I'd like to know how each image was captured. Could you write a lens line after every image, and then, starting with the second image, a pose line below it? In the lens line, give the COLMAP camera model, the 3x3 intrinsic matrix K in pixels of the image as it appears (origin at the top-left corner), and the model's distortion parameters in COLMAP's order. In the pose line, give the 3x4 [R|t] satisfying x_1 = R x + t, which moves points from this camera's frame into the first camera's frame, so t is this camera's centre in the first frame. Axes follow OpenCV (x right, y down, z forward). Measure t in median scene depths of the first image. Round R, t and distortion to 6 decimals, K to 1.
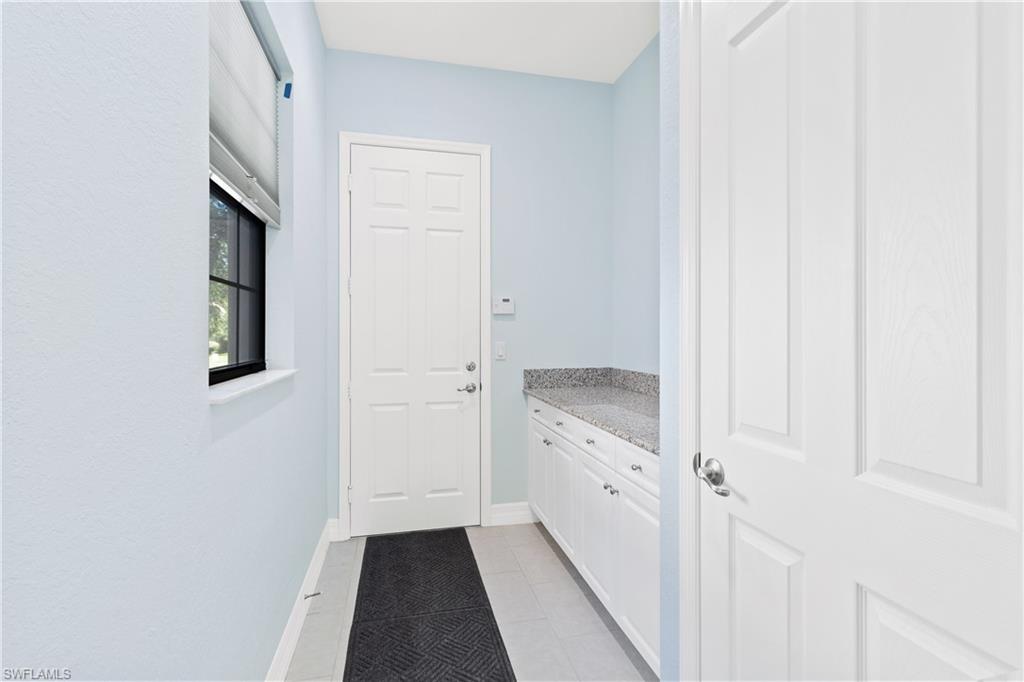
lens RADIAL K [[477.6, 0, 510.9], [0, 477.6, 335.8], [0, 0, 1]] dist [0.001206, 0.000134]
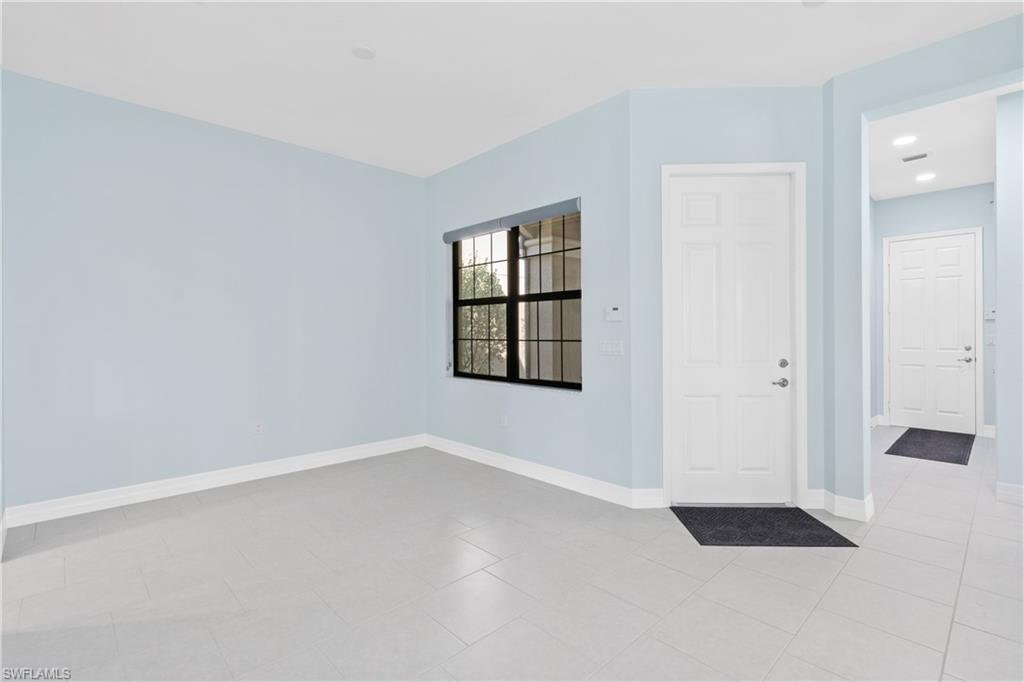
lens RADIAL K [[477.6, 0, 510.2], [0, 477.6, 334.5], [0, 0, 1]] dist [0.001206, 0.000134]
pose [[0.511688, -0.002599, -0.859168, 0.600651], [-0.000455, 0.999994, -0.003296, 0.018447], [0.859171, 0.002077, 0.511684, -1.474248]]
